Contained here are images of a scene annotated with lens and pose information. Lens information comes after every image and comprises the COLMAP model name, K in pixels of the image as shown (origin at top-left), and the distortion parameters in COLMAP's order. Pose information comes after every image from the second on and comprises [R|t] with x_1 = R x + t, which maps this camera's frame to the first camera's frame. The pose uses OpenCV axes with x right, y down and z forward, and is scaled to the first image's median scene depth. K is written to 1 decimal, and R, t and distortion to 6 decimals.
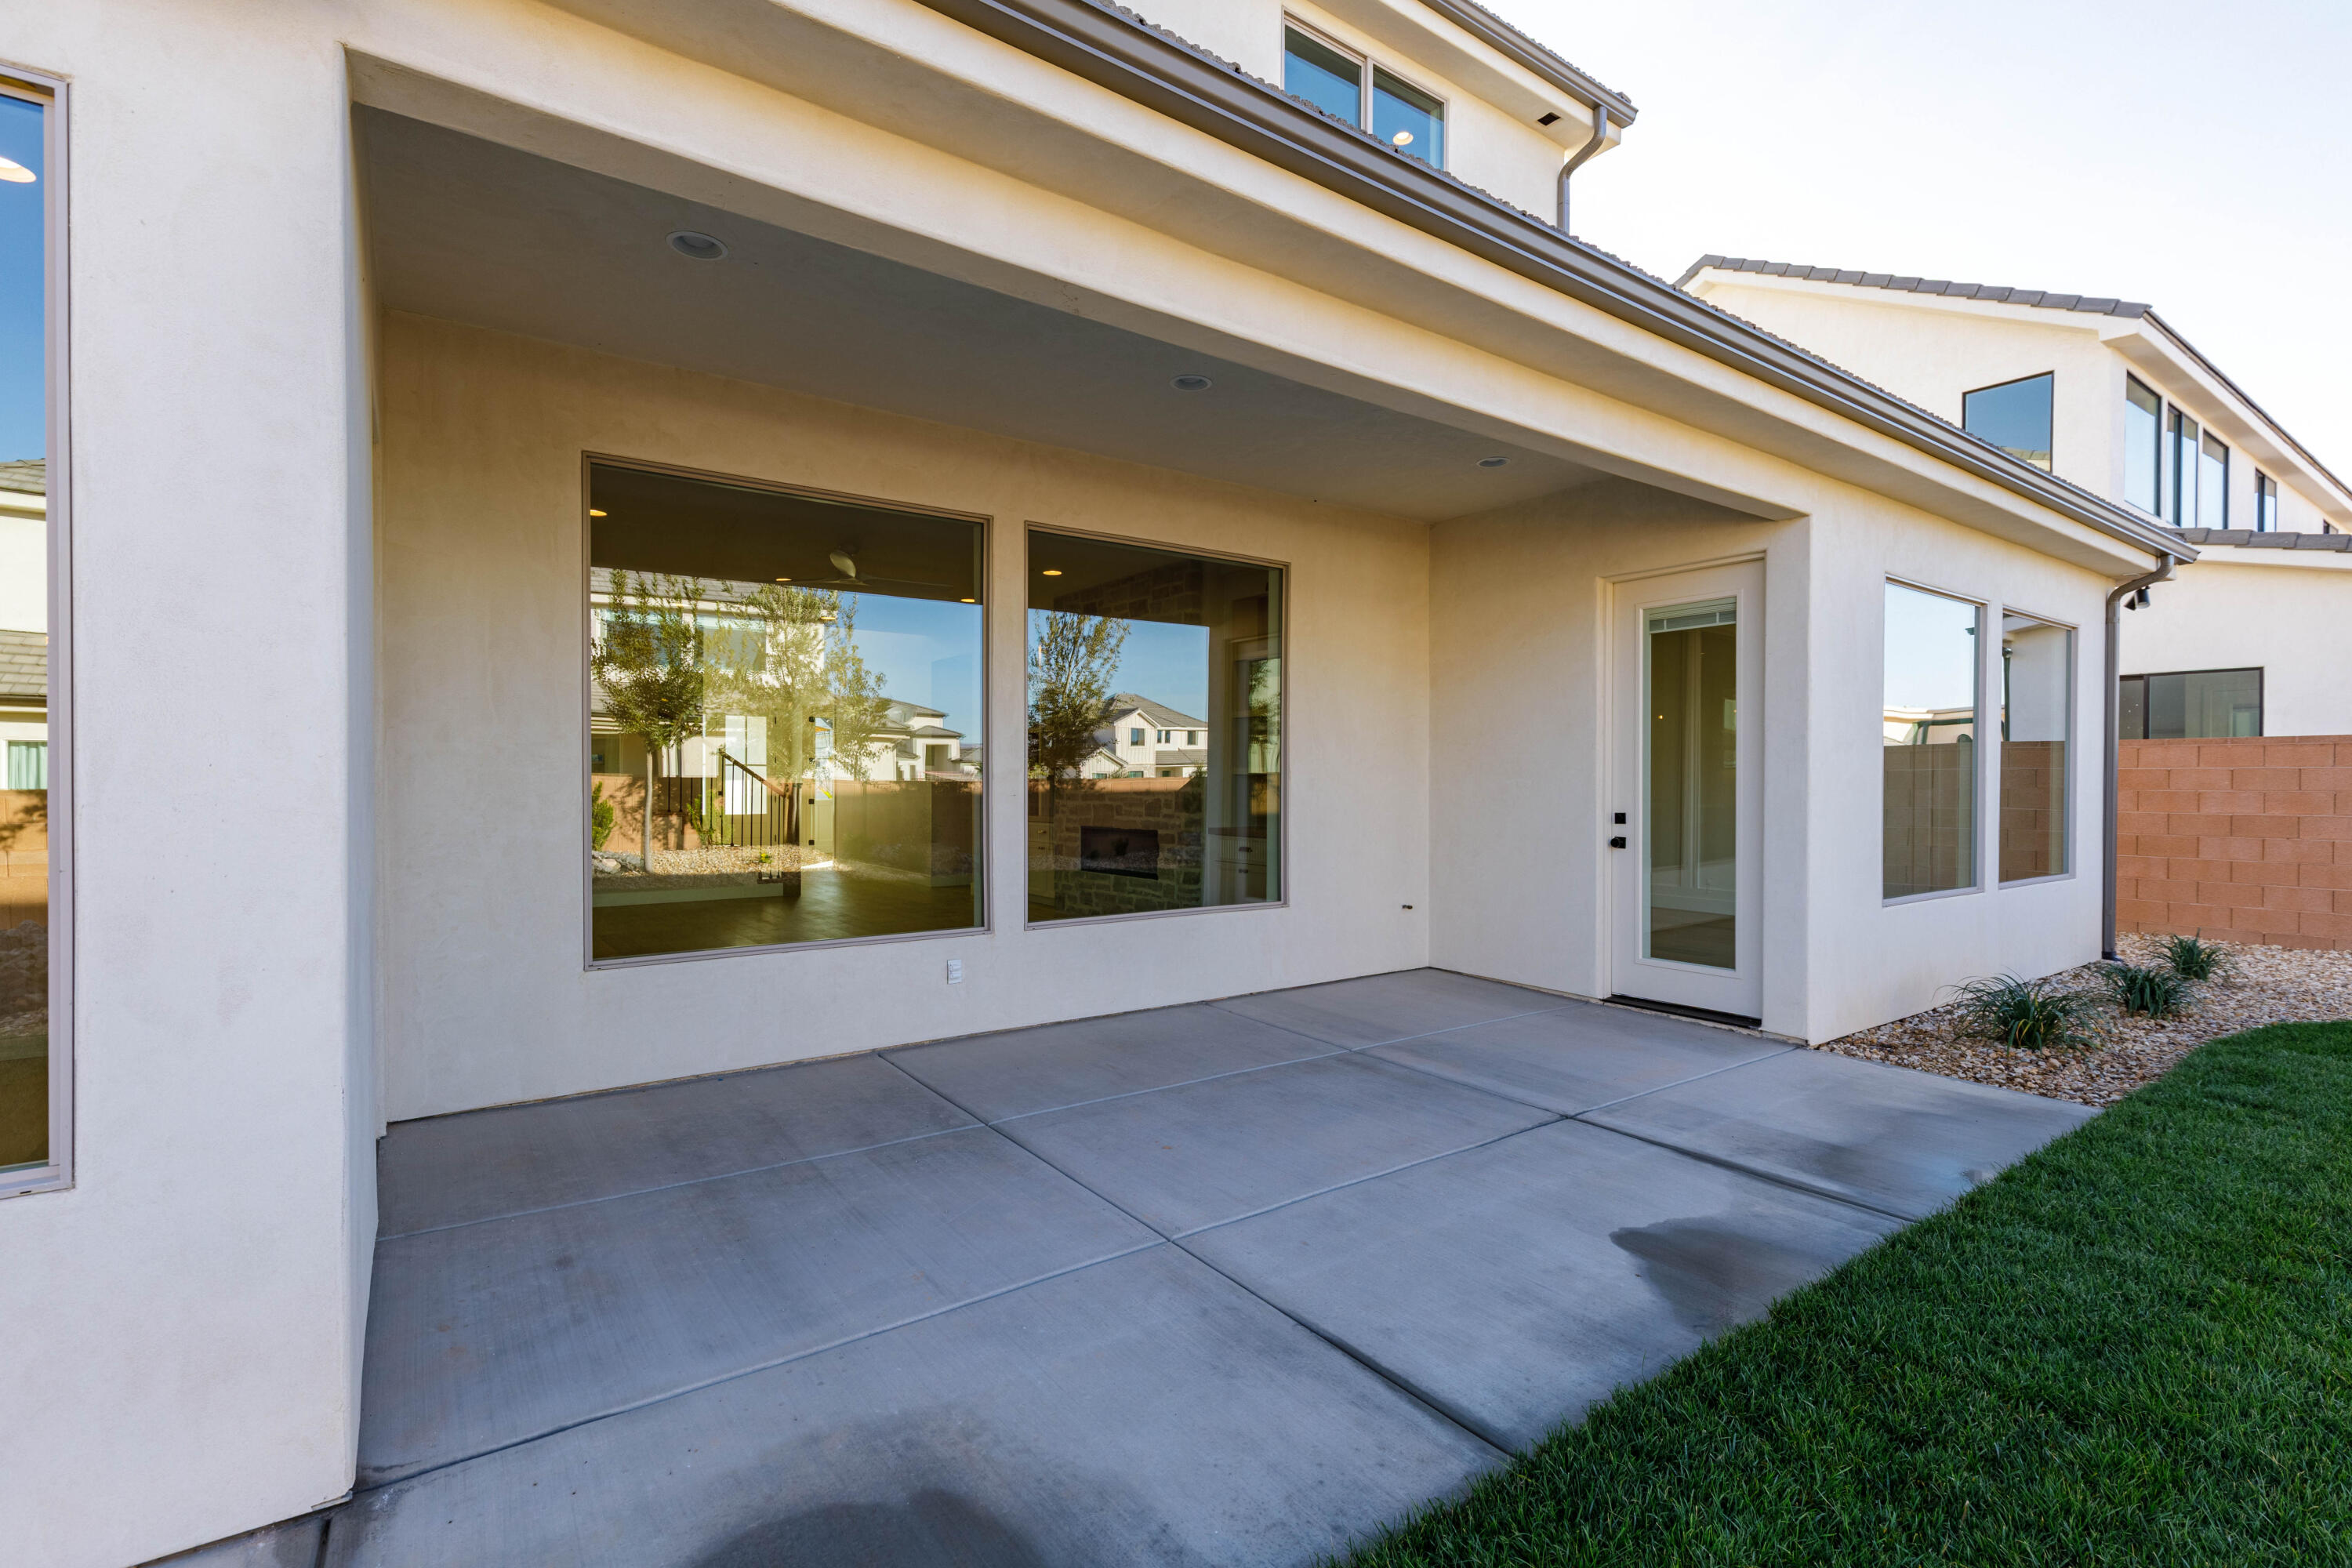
lens RADIAL K [[1065.4, 0, 1186.7], [0, 1065.4, 786.6], [0, 0, 1]] dist [0.002291, 0.000394]
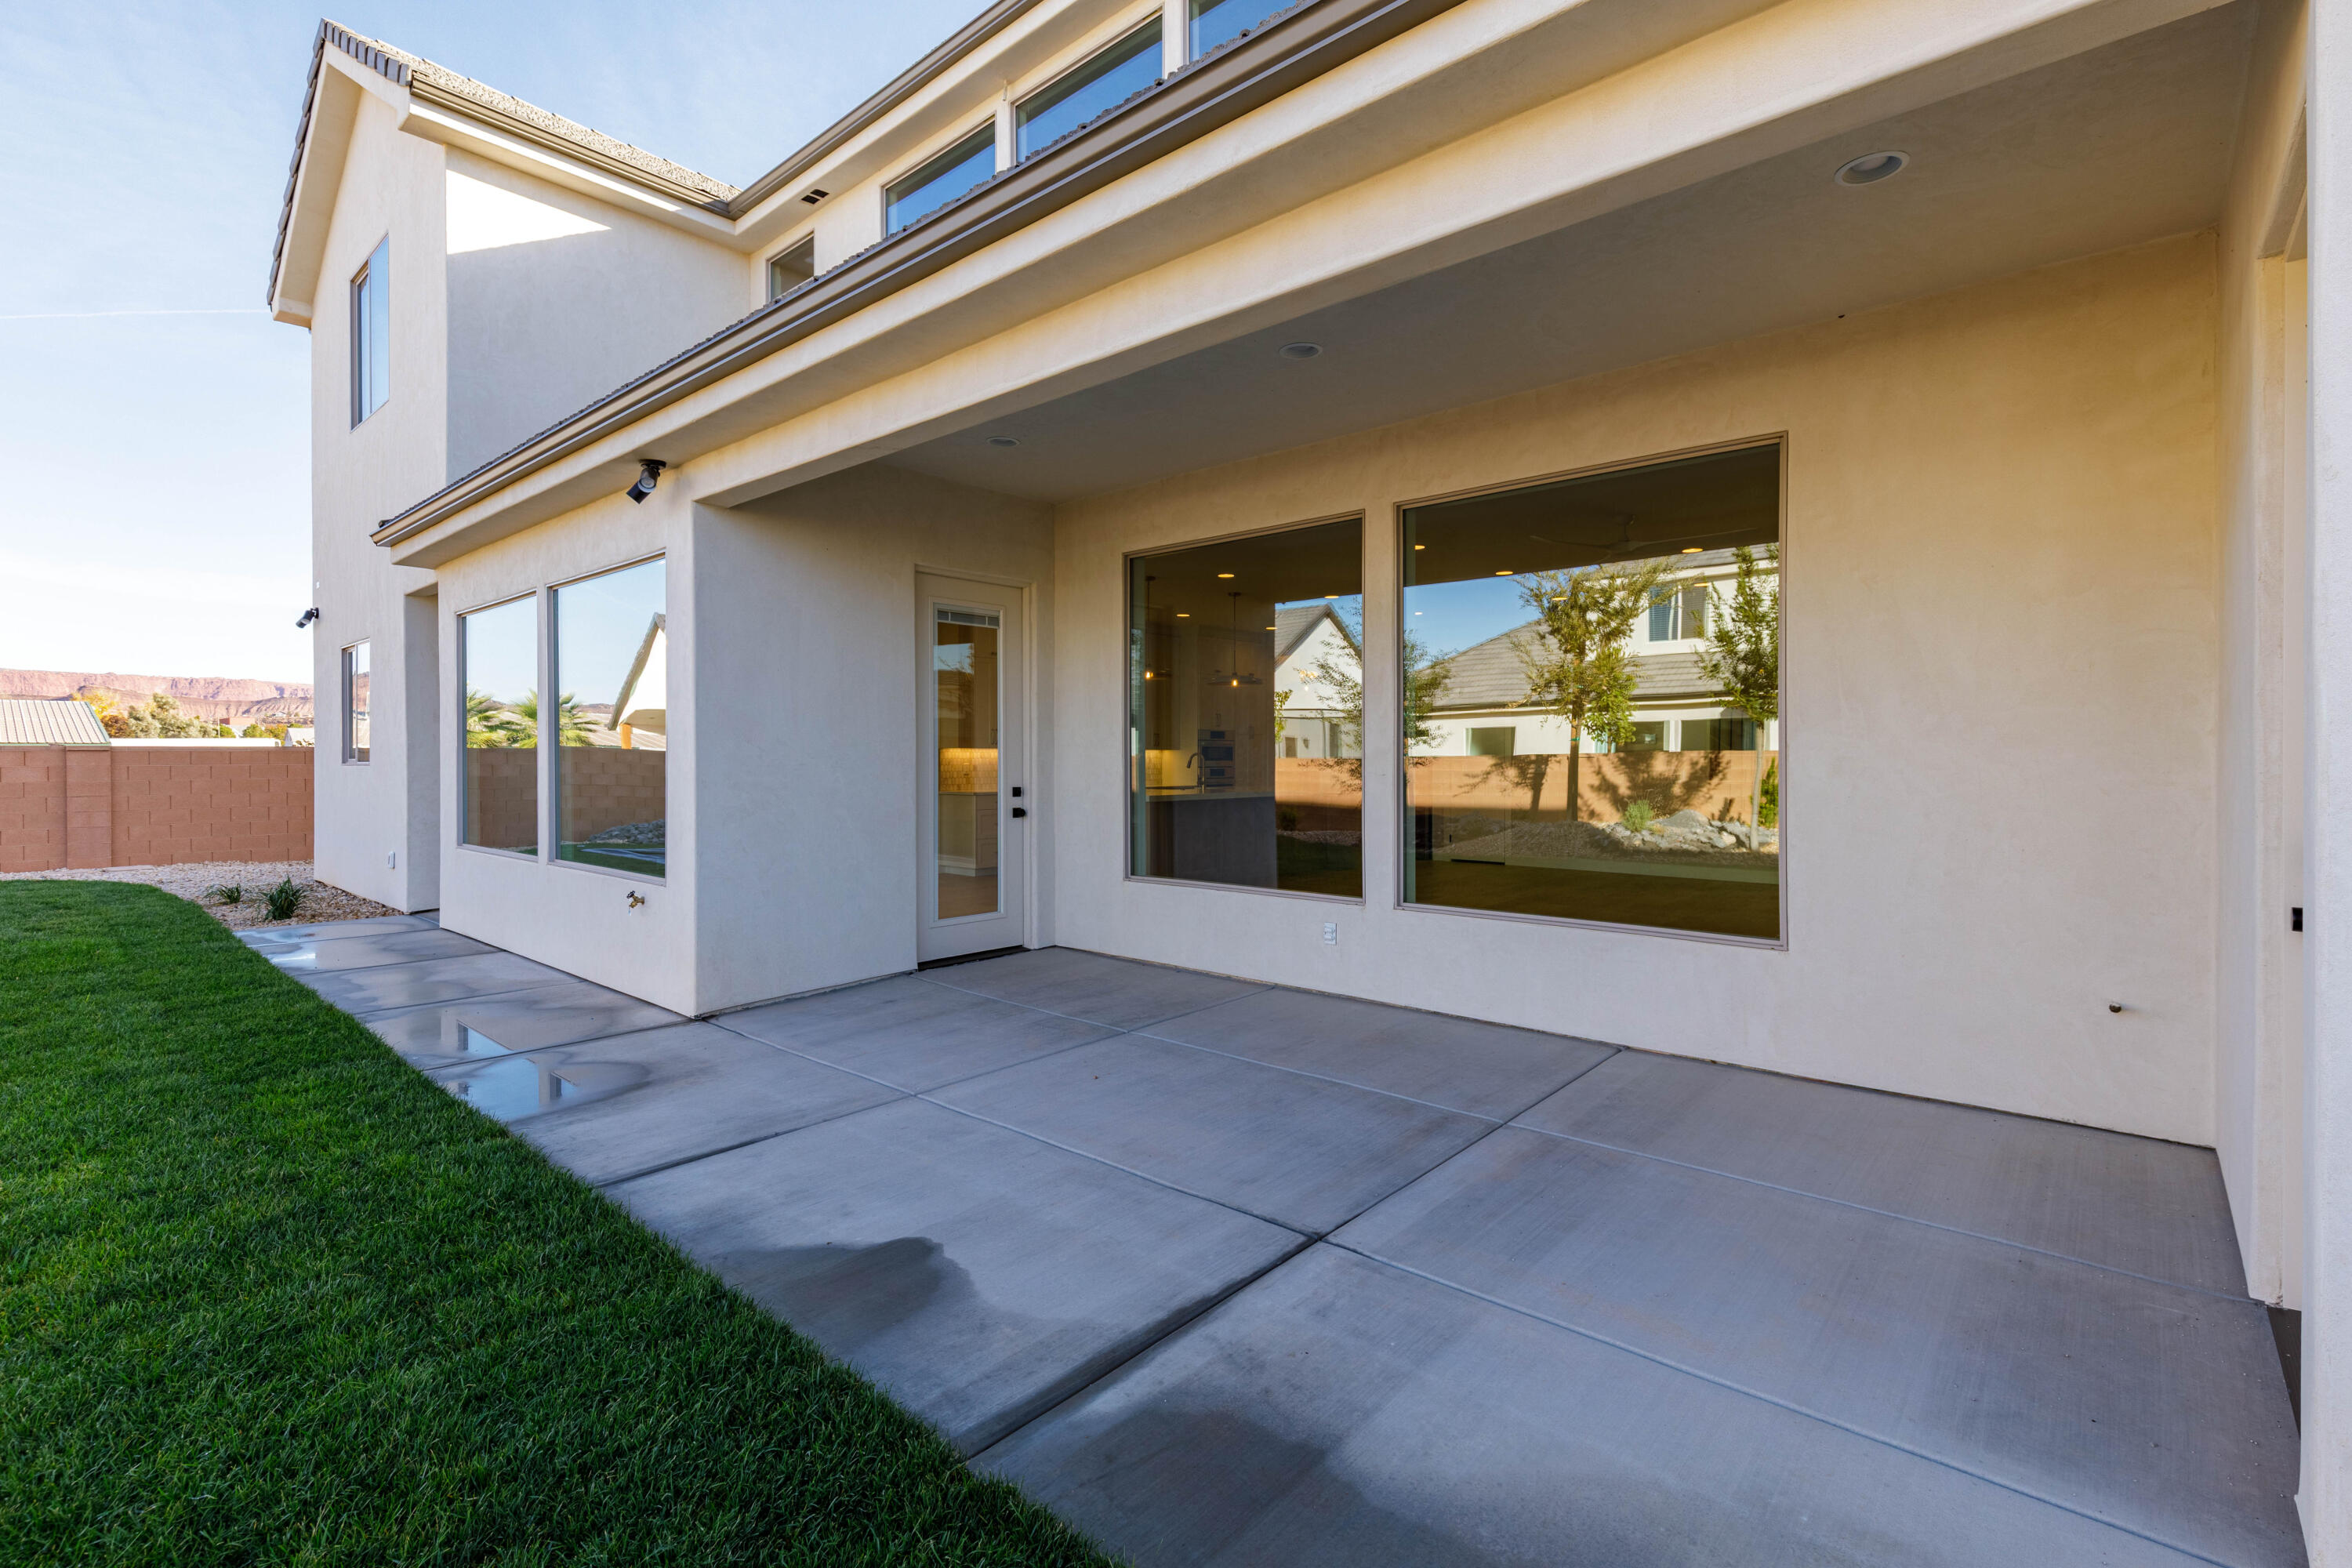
lens RADIAL K [[1064.8, 0, 1172.7], [0, 1064.8, 759.6], [0, 0, 1]] dist [0.003711, 0.000254]
pose [[0.218814, -0.000238, -0.975767, 1.007491], [-0.005001, 0.999987, -0.001366, -0.005323], [0.975754, 0.005179, 0.218810, 0.736944]]
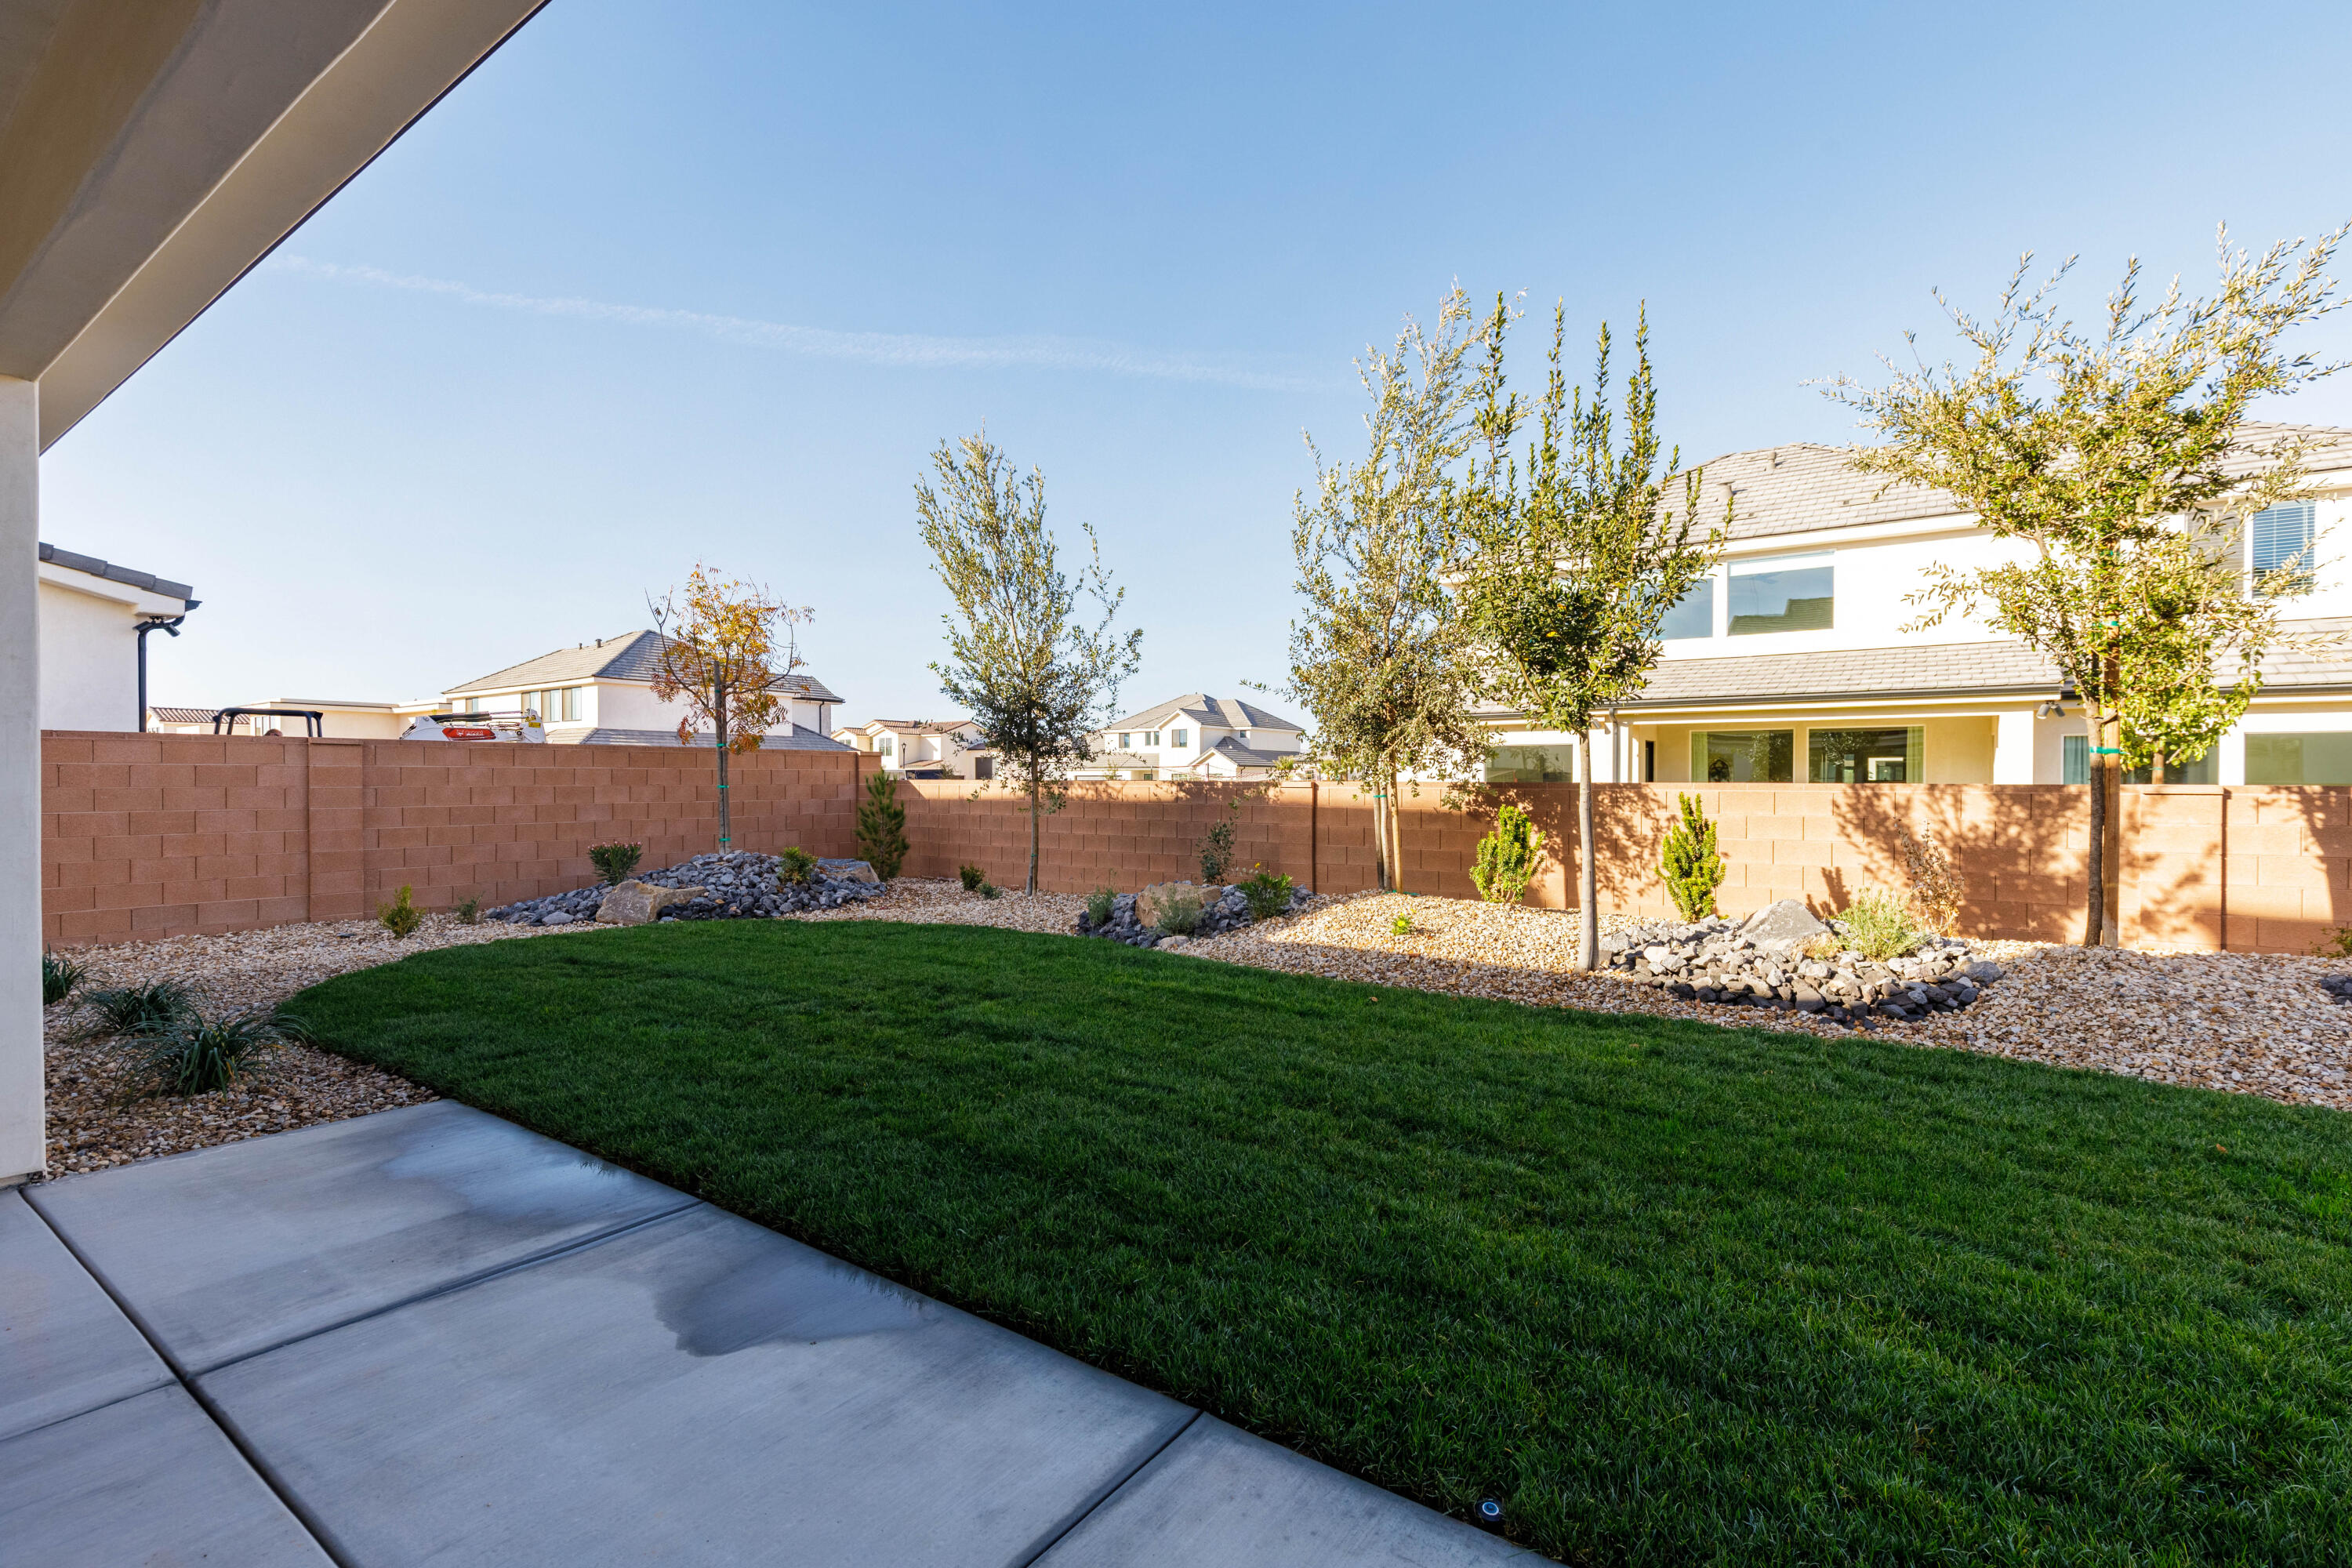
lens RADIAL K [[1063.0, 0, 1176.0], [0, 1063.0, 784.0], [0, 0, 1]] dist [0.005444, 0.000829]
pose [[-0.327503, -0.009696, 0.944800, -0.342568], [0.002827, 0.999933, 0.011242, -0.011122], [-0.944846, 0.006353, -0.327454, 0.674401]]
